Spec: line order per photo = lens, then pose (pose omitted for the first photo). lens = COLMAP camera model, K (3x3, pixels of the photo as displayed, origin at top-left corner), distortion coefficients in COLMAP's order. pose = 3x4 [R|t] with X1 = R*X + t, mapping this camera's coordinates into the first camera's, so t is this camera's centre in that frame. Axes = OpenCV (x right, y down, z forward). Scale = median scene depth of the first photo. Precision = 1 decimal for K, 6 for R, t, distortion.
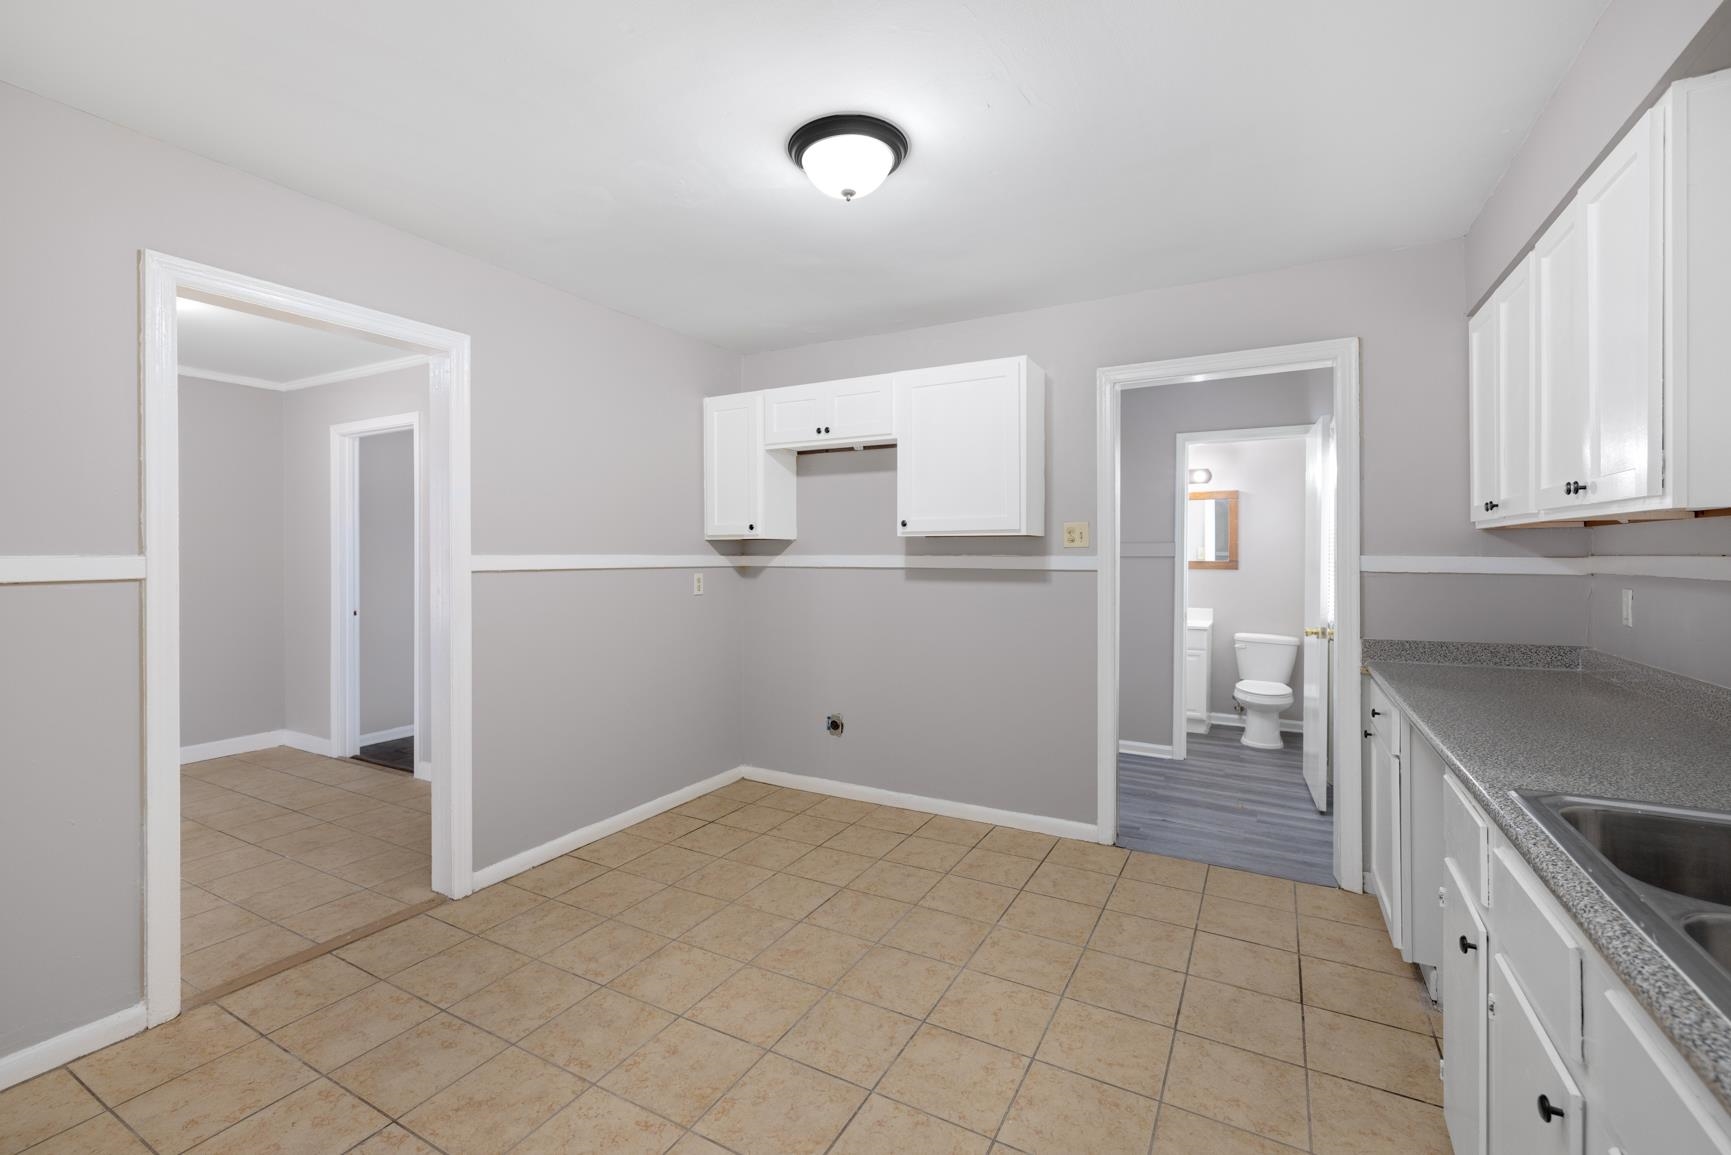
lens RADIAL K [[752.1, 0, 857.0], [0, 752.1, 568.8], [0, 0, 1]] dist [0.002974, -0.000845]
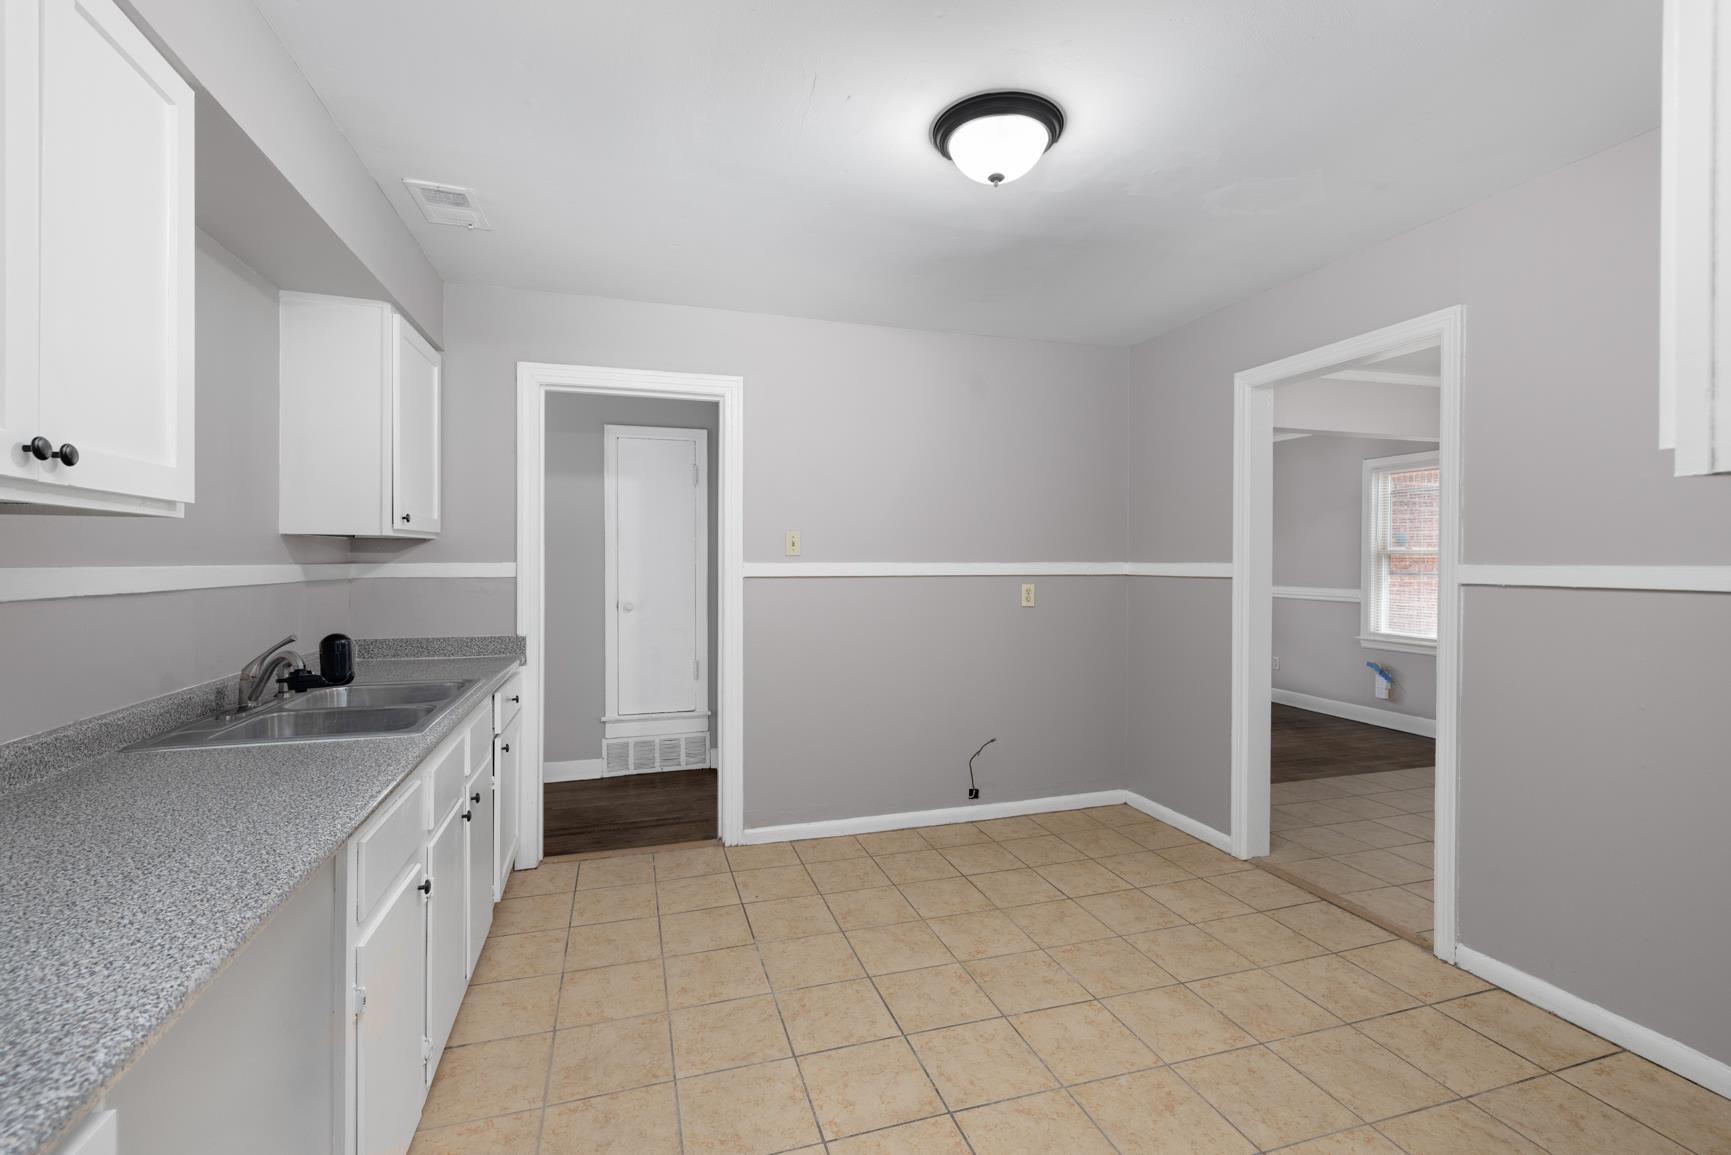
lens RADIAL K [[752.1, 0, 848.3], [0, 752.1, 570.2], [0, 0, 1]] dist [0.002974, -0.000845]
pose [[-0.697644, 0.010258, -0.716371, 0.708945], [-0.016551, 0.999400, 0.030430, -0.032679], [0.716253, 0.033086, -0.697056, 1.368672]]
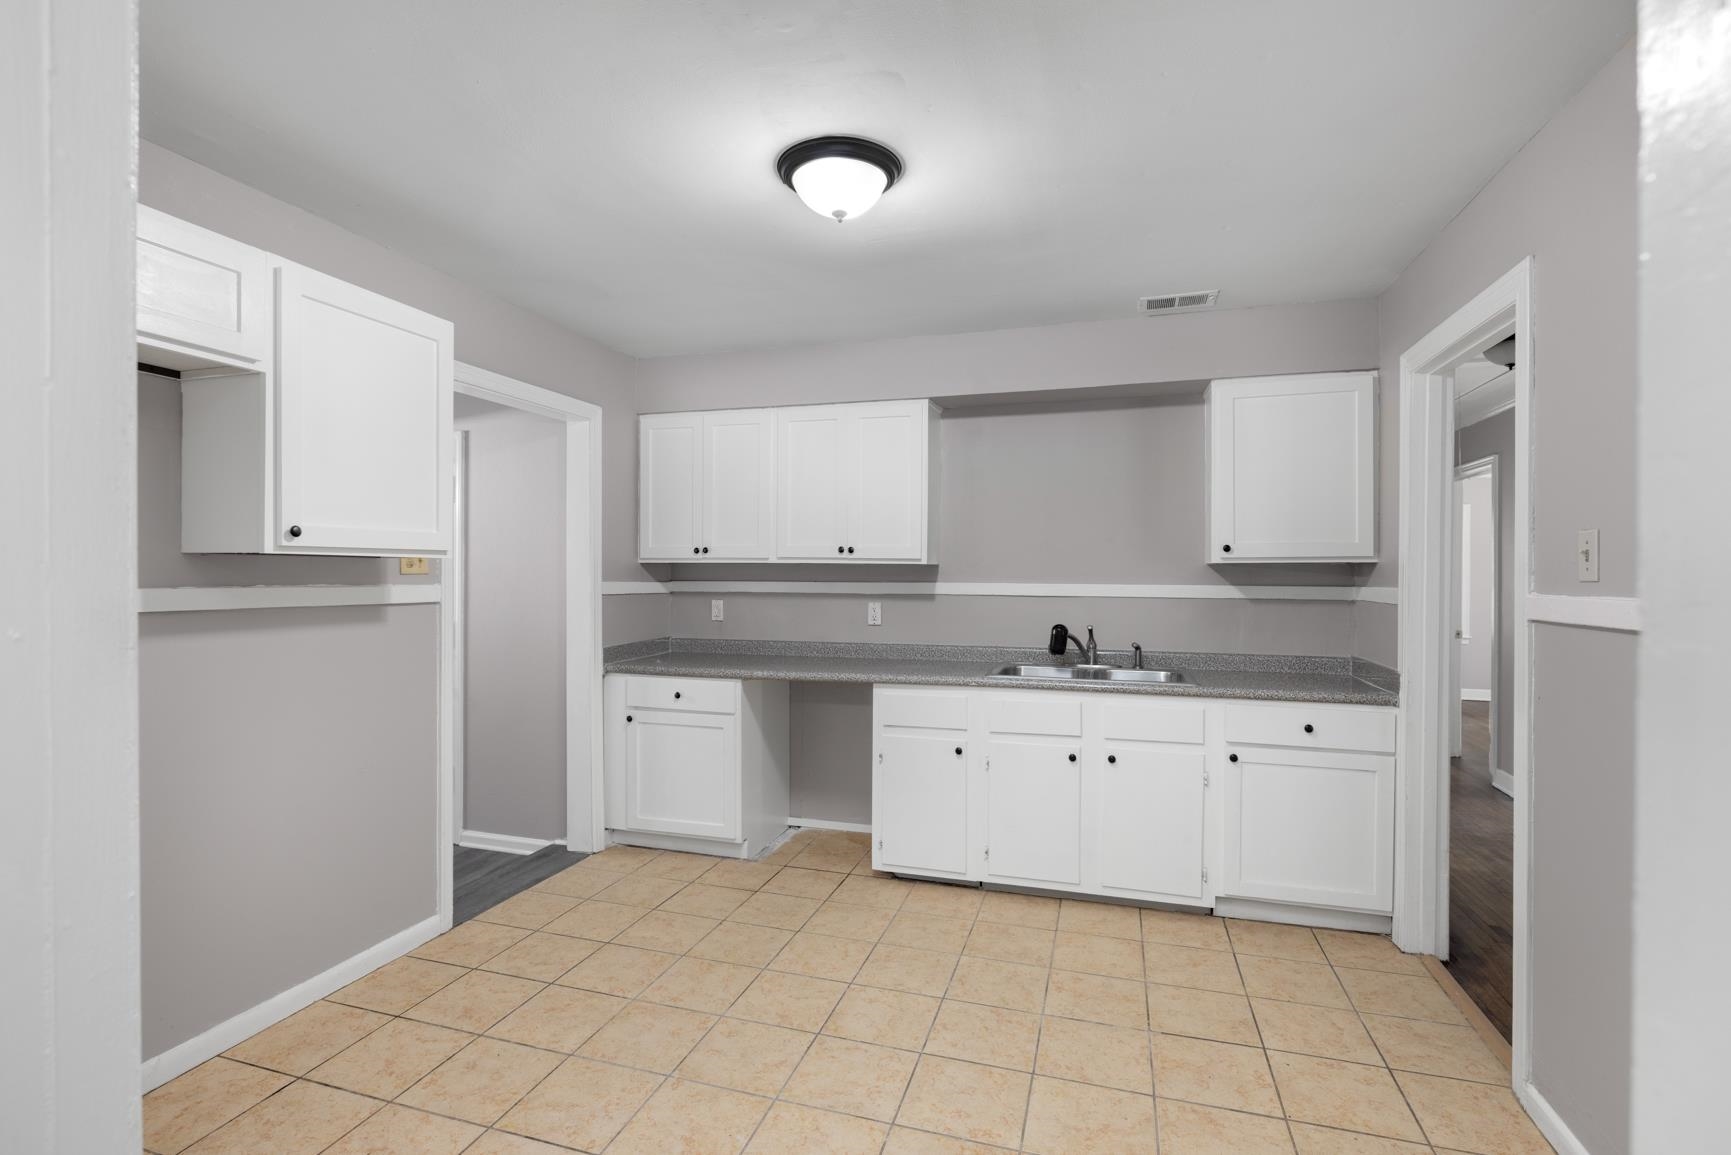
lens RADIAL K [[804.9, 0, 869.7], [0, 804.9, 578.2], [0, 0, 1]] dist [-0.012978, -0.000199]
pose [[-0.216508, -0.004222, 0.976272, -0.924374], [0.016471, 0.999833, 0.007976, -0.033392], [-0.976142, 0.017807, -0.216402, 1.064256]]
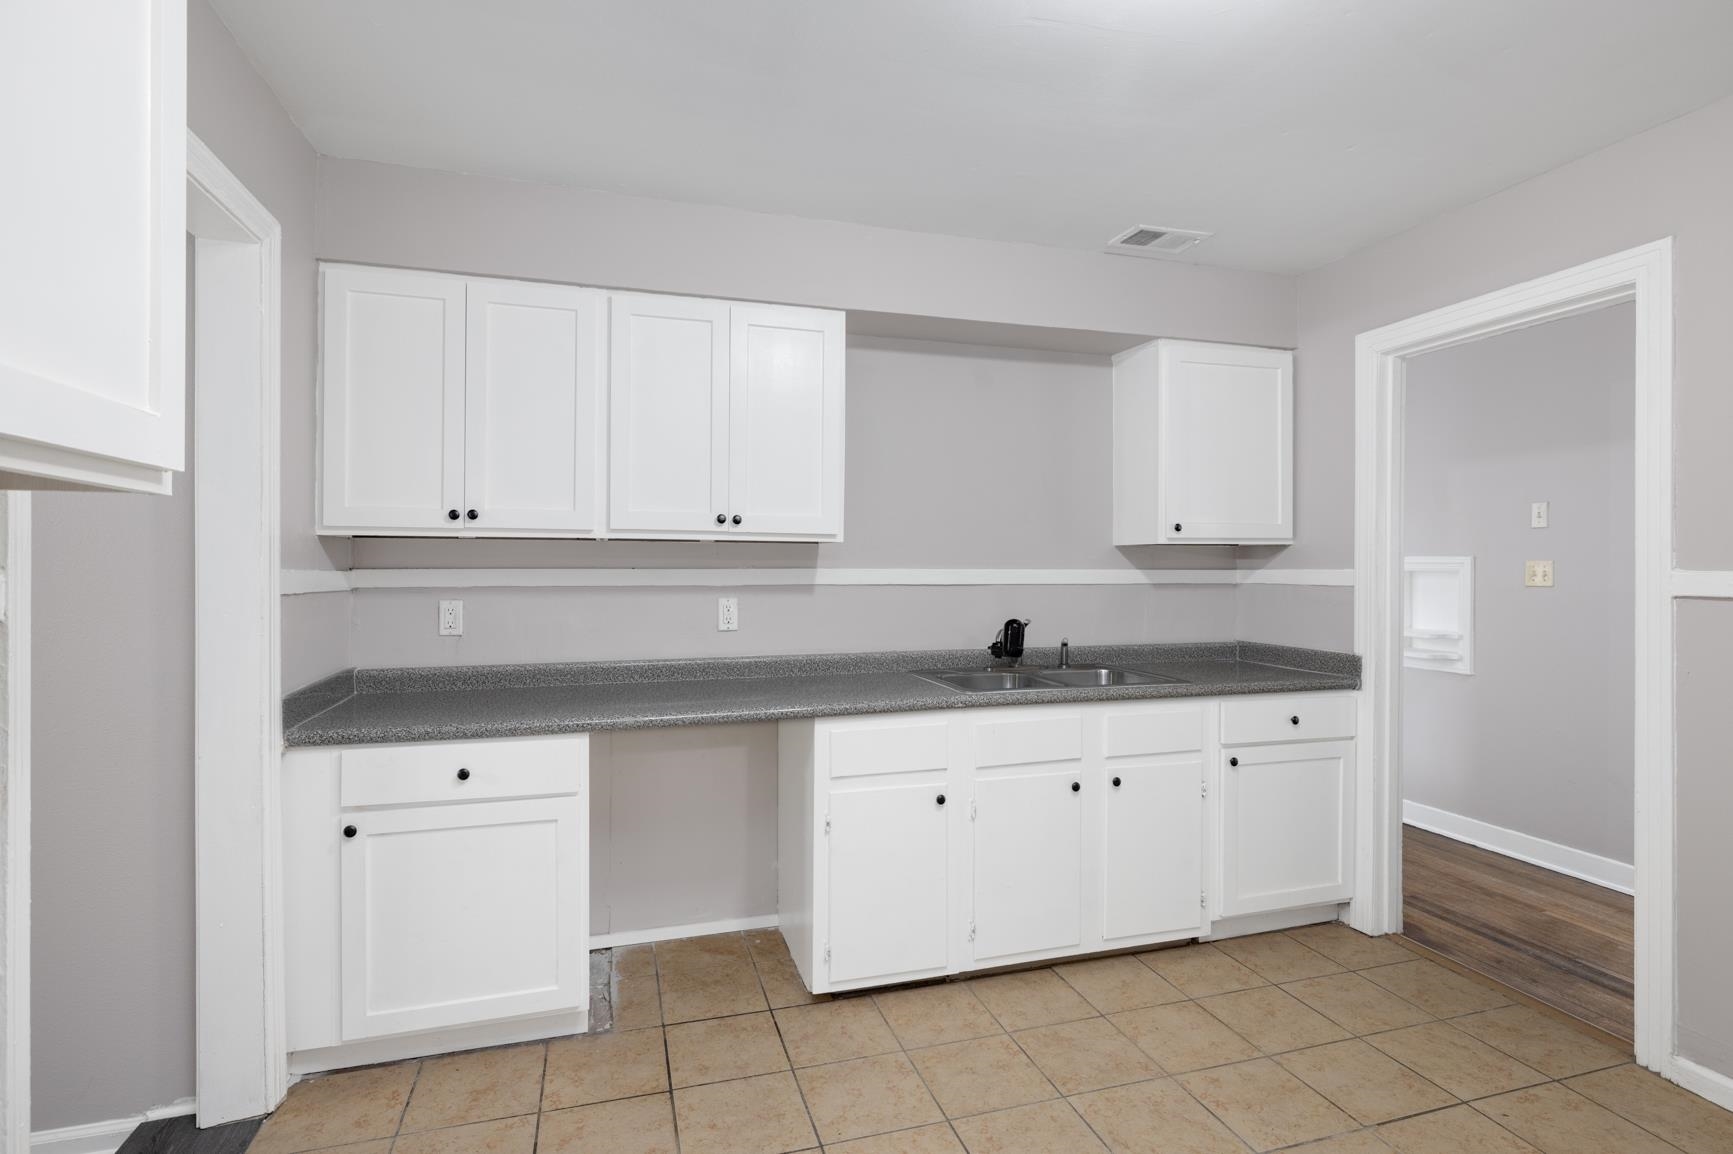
lens RADIAL K [[840.8, 0, 864.9], [0, 840.8, 566.1], [0, 0, 1]] dist [-0.008249, 0.000343]
pose [[-0.721103, 0.001395, 0.692827, -0.220559], [0.014774, 0.999802, 0.013363, -0.027981], [-0.692671, 0.019872, -0.720980, 1.457799]]
